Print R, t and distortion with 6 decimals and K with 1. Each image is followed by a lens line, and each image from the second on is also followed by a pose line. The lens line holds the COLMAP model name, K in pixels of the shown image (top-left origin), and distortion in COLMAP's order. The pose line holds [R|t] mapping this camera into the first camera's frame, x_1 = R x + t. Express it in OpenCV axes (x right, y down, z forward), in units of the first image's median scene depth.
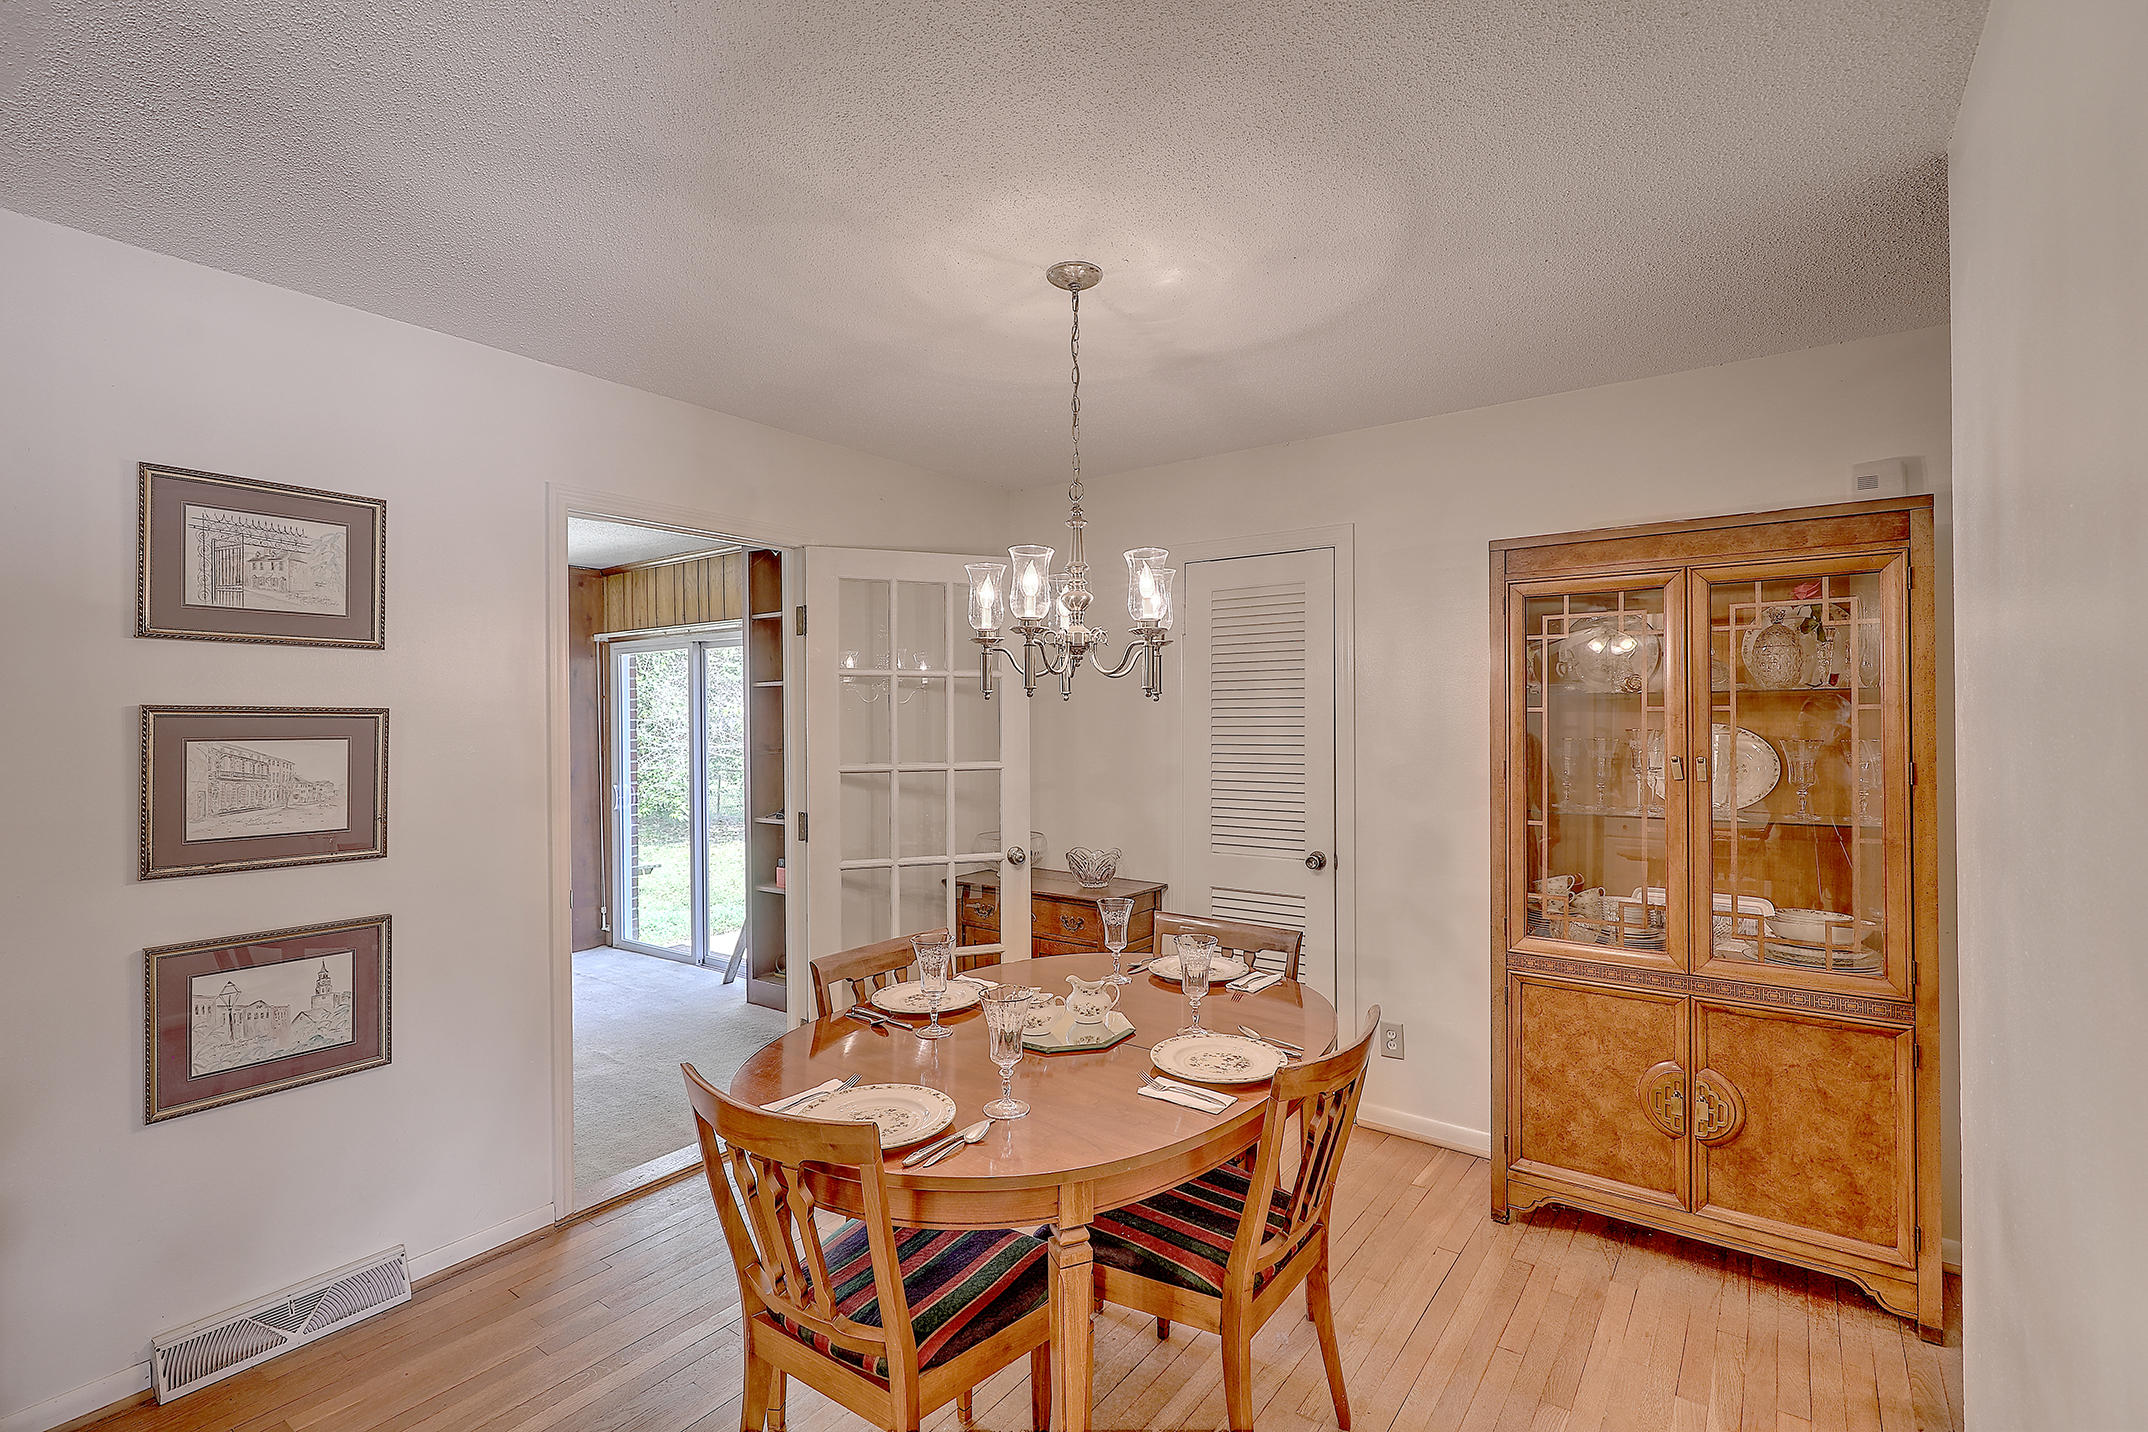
lens RADIAL K [[971.0, 0, 1082.4], [0, 971.0, 715.5], [0, 0, 1]] dist [0.002495, -0.001959]
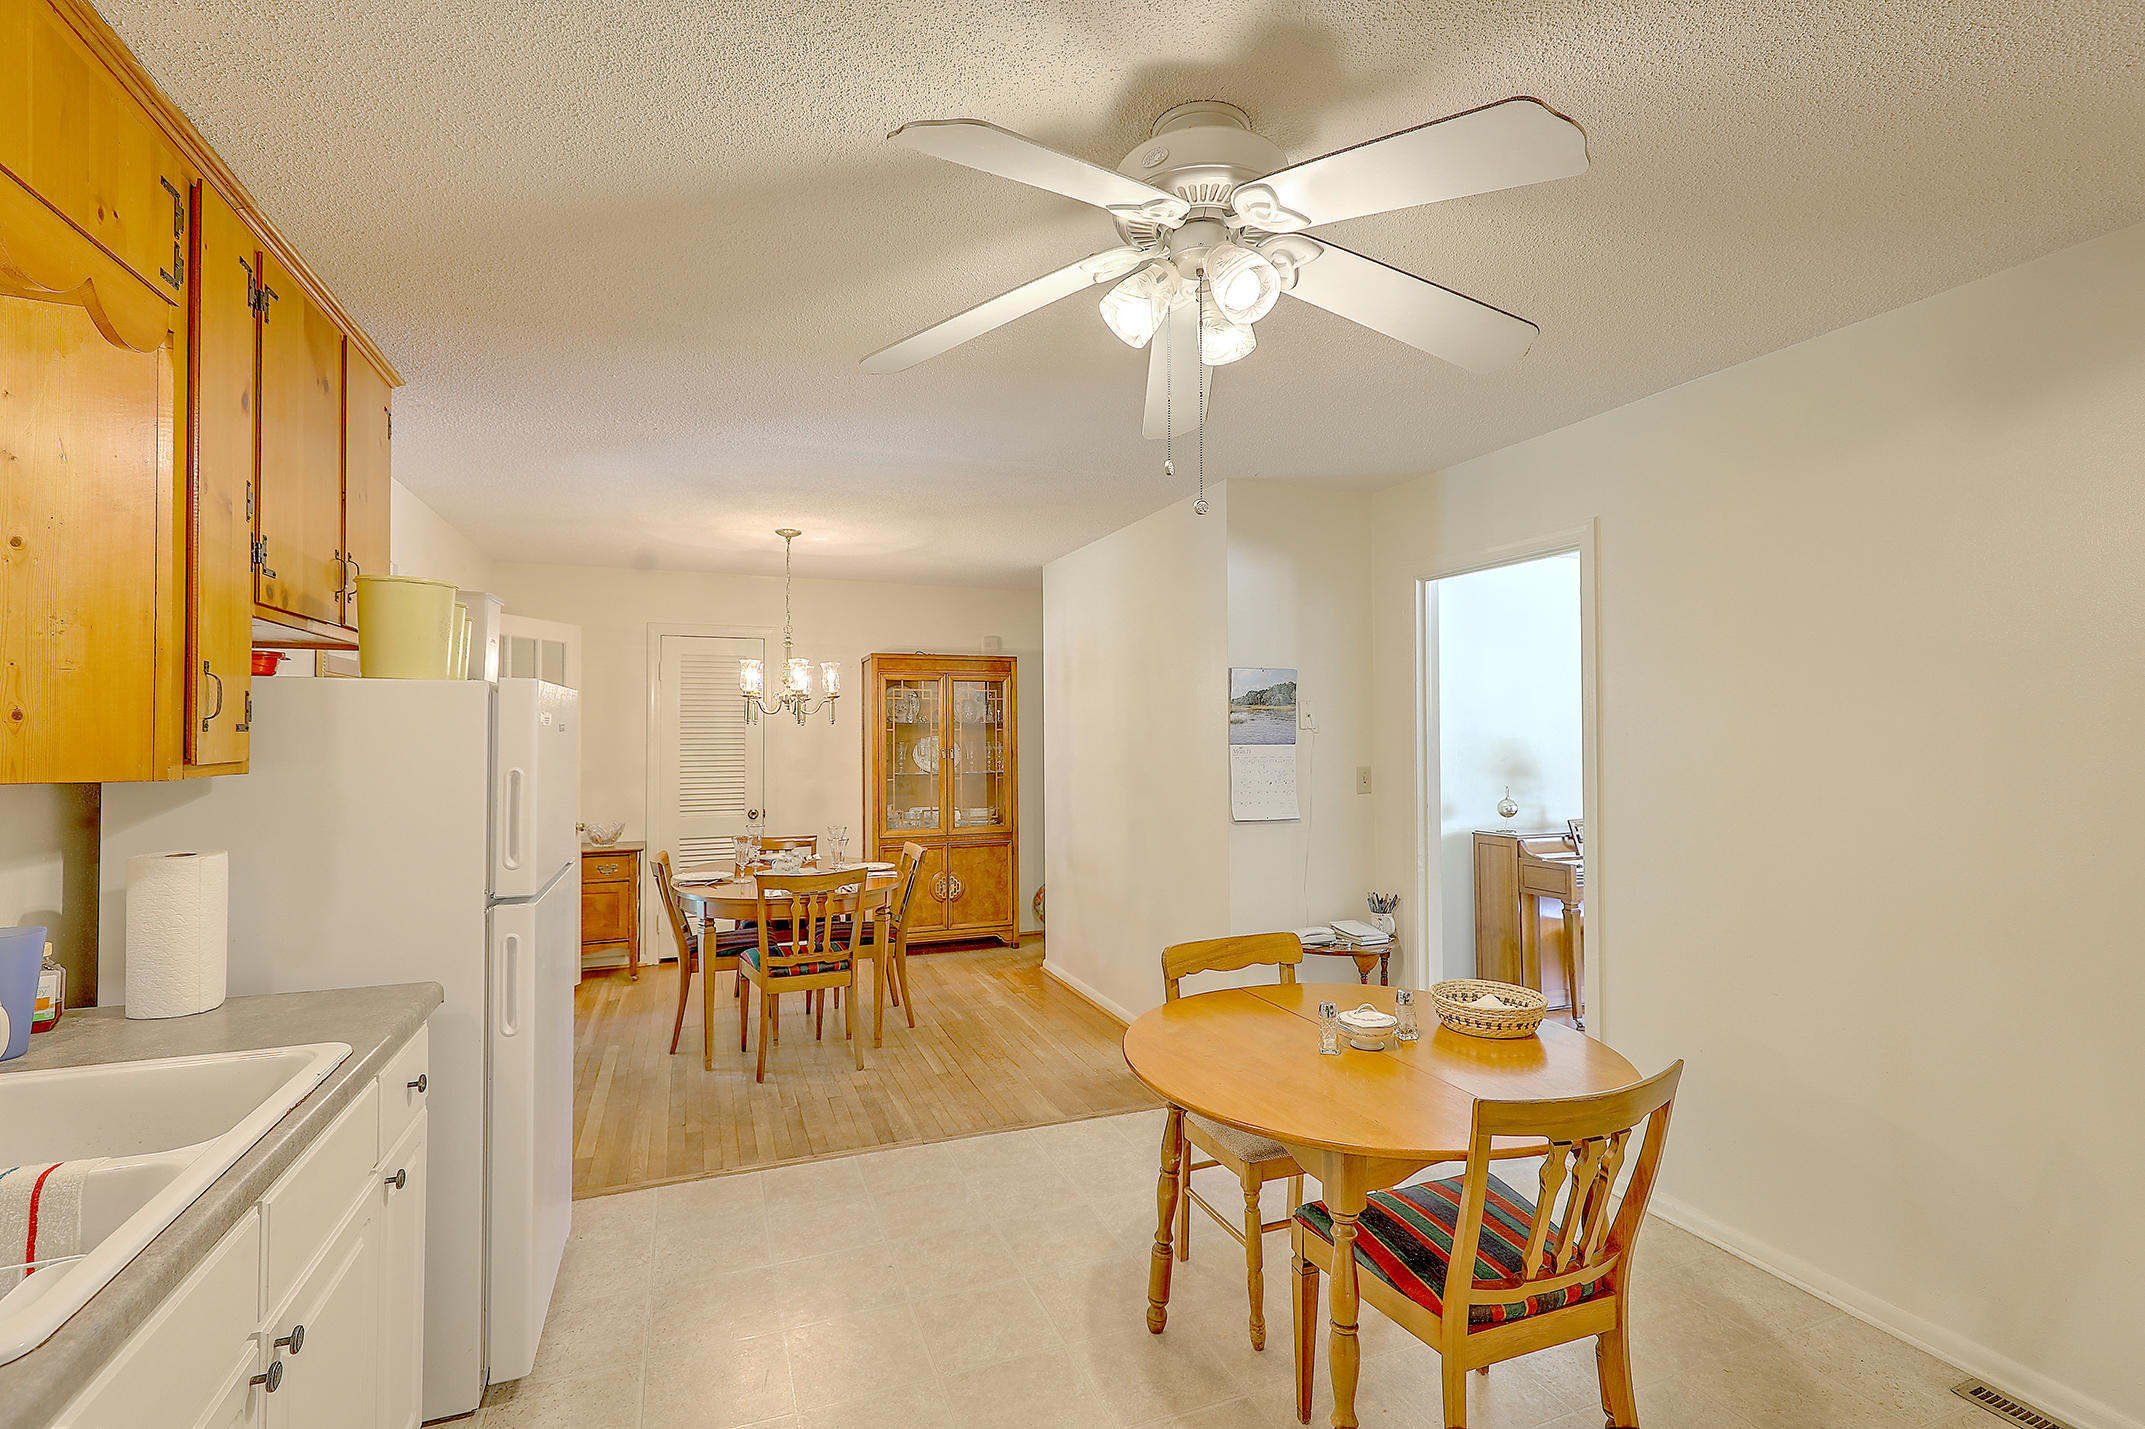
lens RADIAL K [[969.6, 0, 1076.9], [0, 969.6, 710.3], [0, 0, 1]] dist [0.002495, -0.001959]
pose [[0.538074, 0.020505, 0.842648, -1.346278], [0.000918, 0.999689, -0.024913, 0.005691], [-0.842897, 0.014178, 0.537888, -0.653286]]
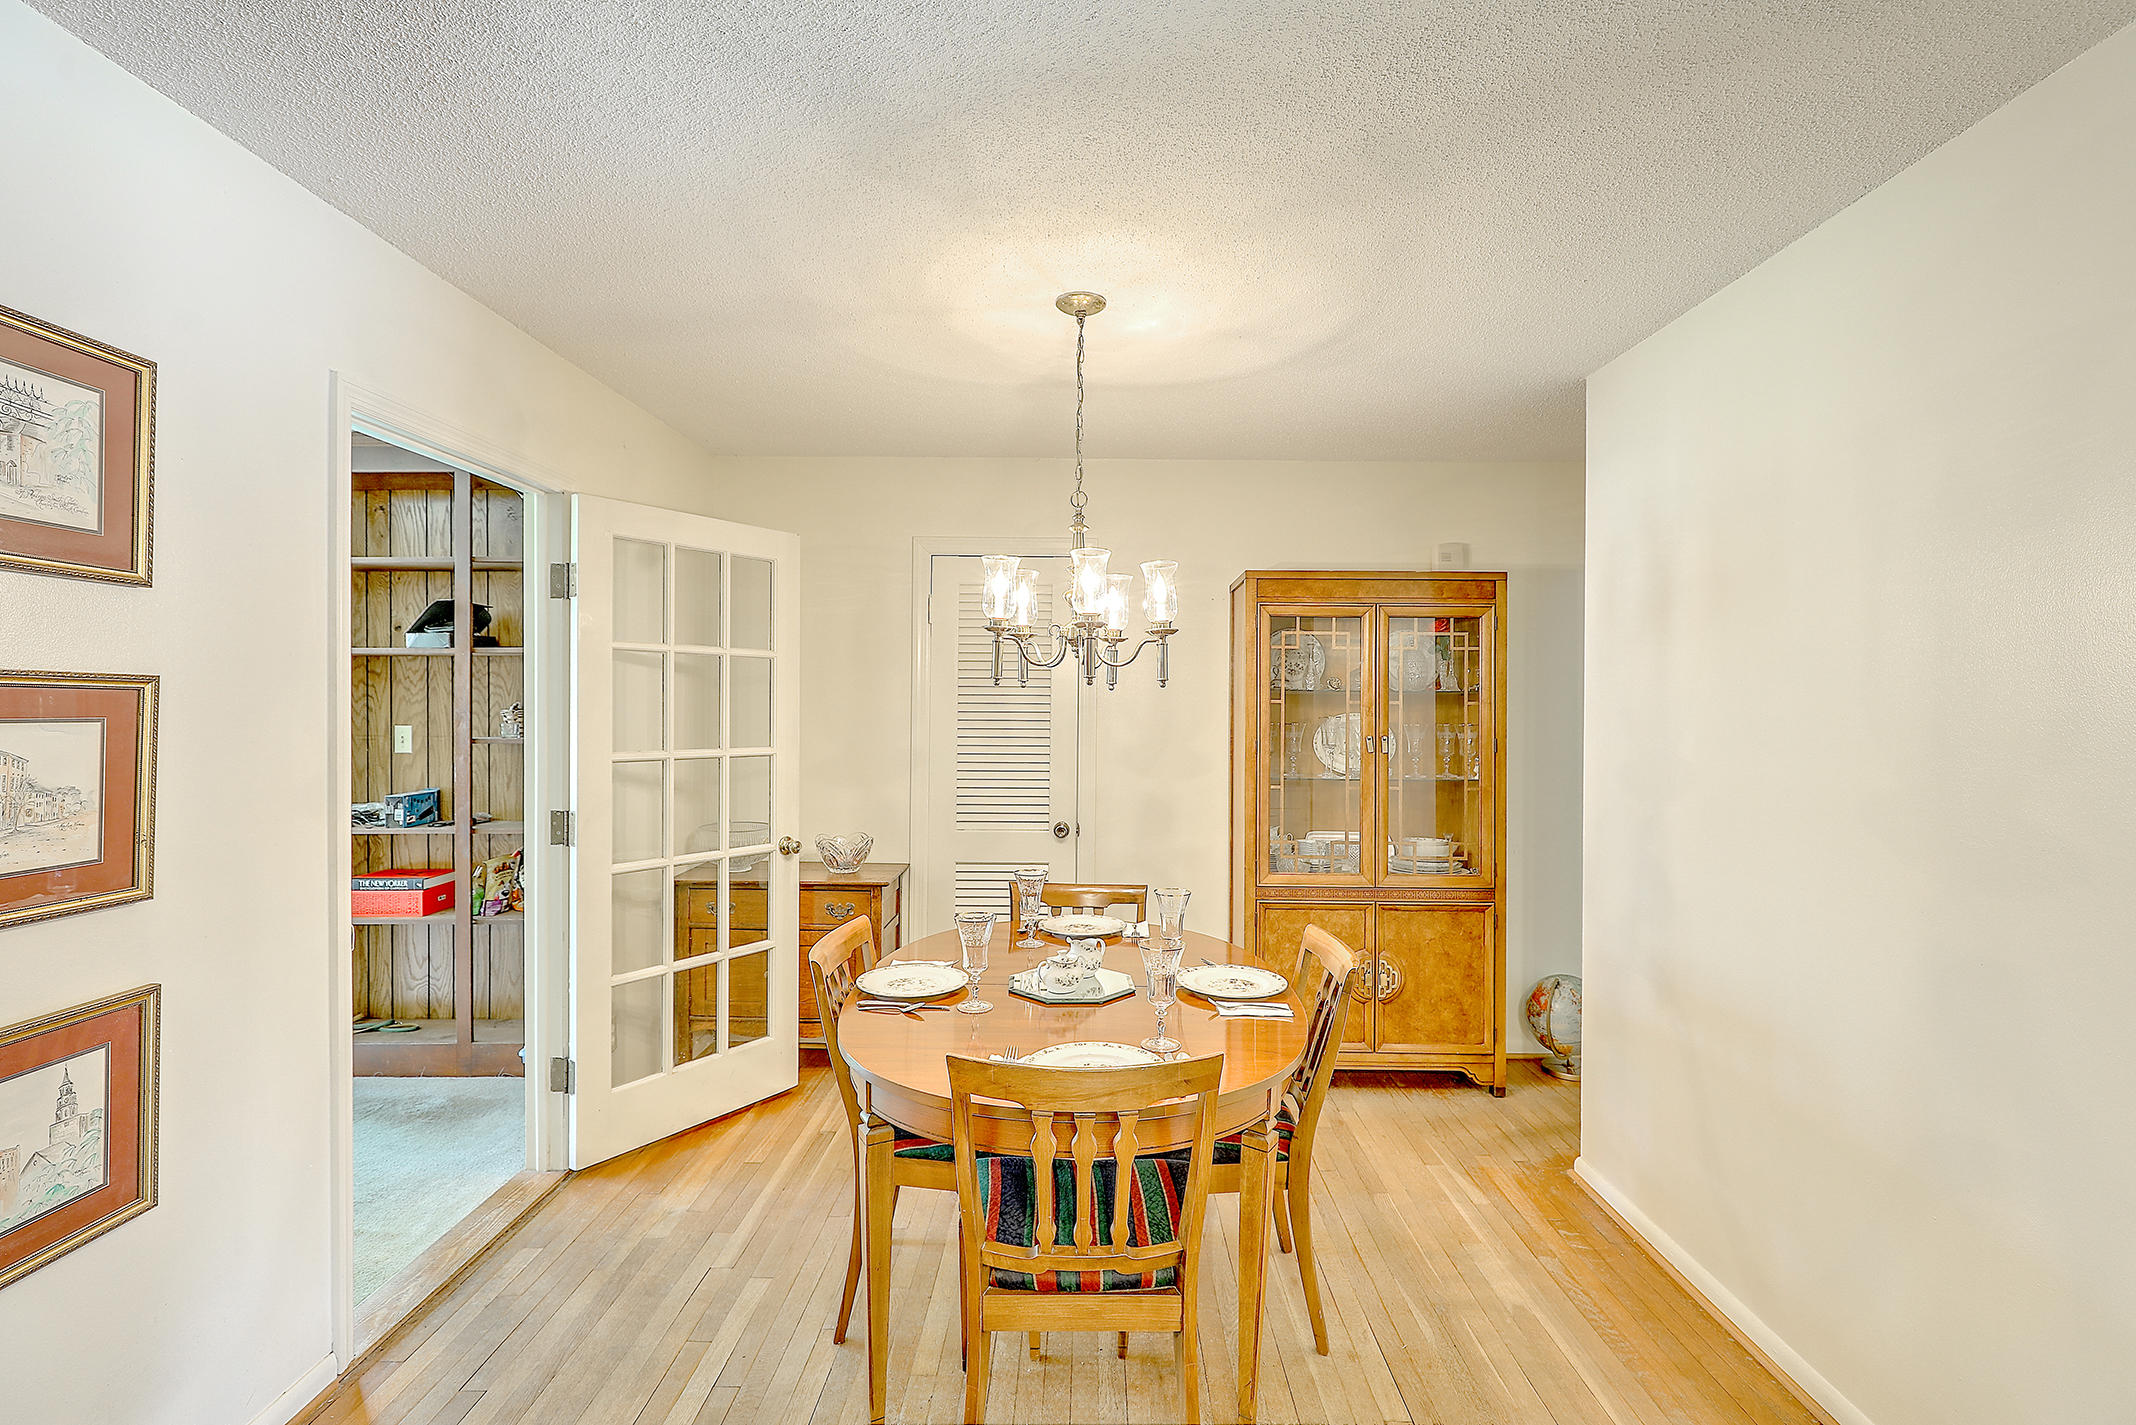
lens RADIAL K [[965.6, 0, 1079.2], [0, 965.6, 707.4], [0, 0, 1]] dist [0.002495, -0.001959]
pose [[0.815222, 0.010796, 0.579048, -0.574994], [-0.013850, 0.999904, 0.000856, 0.005130], [-0.578983, -0.008717, 0.815293, 0.091157]]
